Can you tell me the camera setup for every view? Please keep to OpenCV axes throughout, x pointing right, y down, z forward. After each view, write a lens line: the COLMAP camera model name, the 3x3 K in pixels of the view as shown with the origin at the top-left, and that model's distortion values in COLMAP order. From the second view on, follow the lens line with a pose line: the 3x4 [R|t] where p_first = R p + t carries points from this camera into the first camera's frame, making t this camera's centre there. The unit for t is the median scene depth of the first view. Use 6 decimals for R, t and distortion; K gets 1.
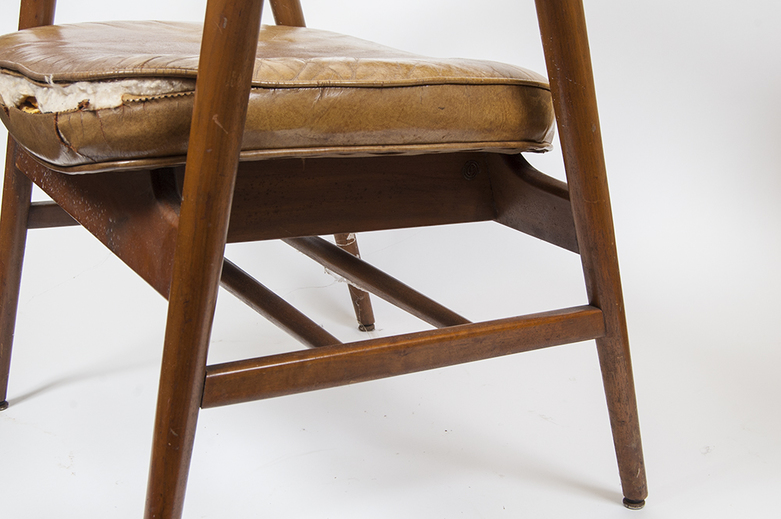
lens RADIAL K [[1096.9, 0, 390.5], [0, 1096.9, 259.5], [0, 0, 1]] dist [-0.016602, 0.028466]
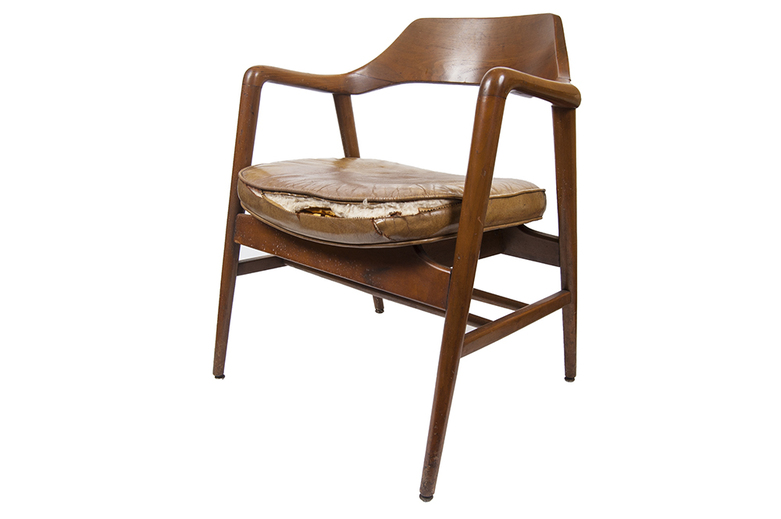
lens RADIAL K [[620.8, 0, 390.5], [0, 620.8, 259.5], [0, 0, 1]] dist [-0.065864, 0.001448]
pose [[0.944498, -0.076139, 0.319571, -0.627064], [0.077889, 0.996935, 0.007322, -0.065239], [-0.319149, 0.017976, 0.947534, -0.055026]]
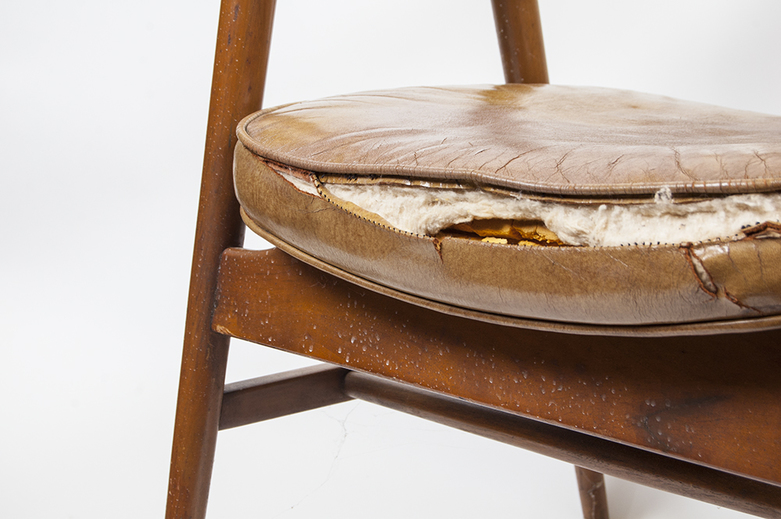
lens RADIAL K [[1666.7, 0, 390.5], [0, 1666.7, 259.5], [0, 0, 1]] dist [-0.030215, -0.133132]
pose [[0.961818, -0.068115, 0.265079, -0.725149], [0.091318, 0.992902, -0.076201, -0.065613], [-0.258007, 0.097498, 0.961211, 0.105537]]
